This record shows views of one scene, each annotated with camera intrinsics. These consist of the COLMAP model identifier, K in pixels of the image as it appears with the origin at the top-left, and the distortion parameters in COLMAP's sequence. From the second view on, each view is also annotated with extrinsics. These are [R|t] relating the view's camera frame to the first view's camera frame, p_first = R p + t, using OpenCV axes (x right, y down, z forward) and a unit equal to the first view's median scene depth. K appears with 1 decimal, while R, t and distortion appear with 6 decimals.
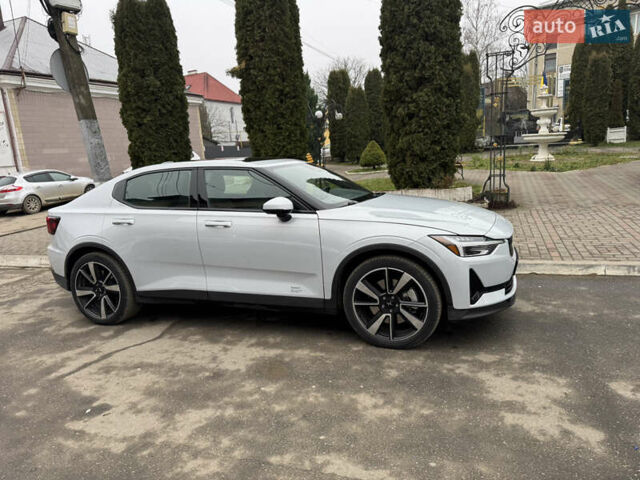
lens RADIAL K [[451.8, 0, 319.8], [0, 451.8, 241.7], [0, 0, 1]] dist [0.035646, -0.038141]
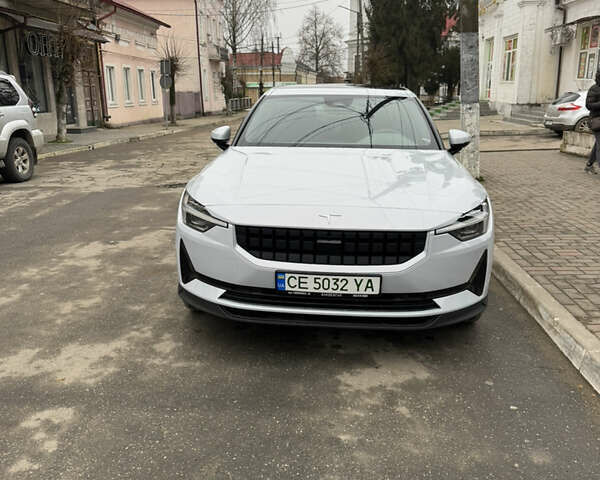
lens RADIAL K [[566.9, 0, 300.3], [0, 566.9, 234.8], [0, 0, 1]] dist [0.043555, 0.000000]
pose [[0.271212, 0.292060, -0.917139, 1.450804], [-0.196931, 0.949533, 0.244140, -0.260992], [0.942158, 0.114400, 0.315041, 0.967369]]
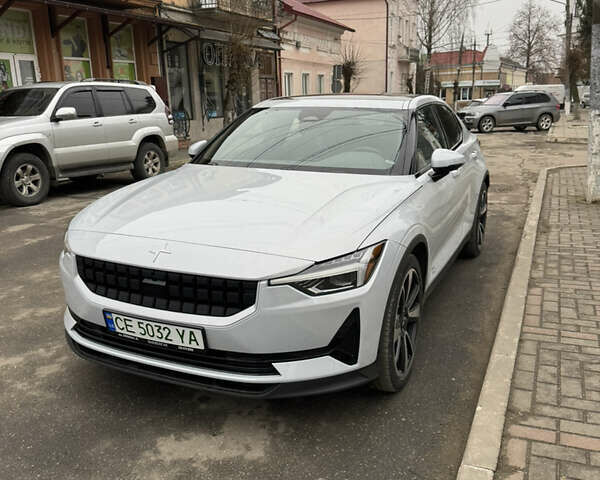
lens RADIAL K [[566.9, 0, 303.6], [0, 566.9, 237.4], [0, 0, 1]] dist [0.043555, 0.000000]
pose [[-0.068108, 0.301283, -0.951099, 1.345693], [-0.170083, 0.935851, 0.308632, -0.386006], [0.983073, 0.182786, -0.012496, 1.546300]]
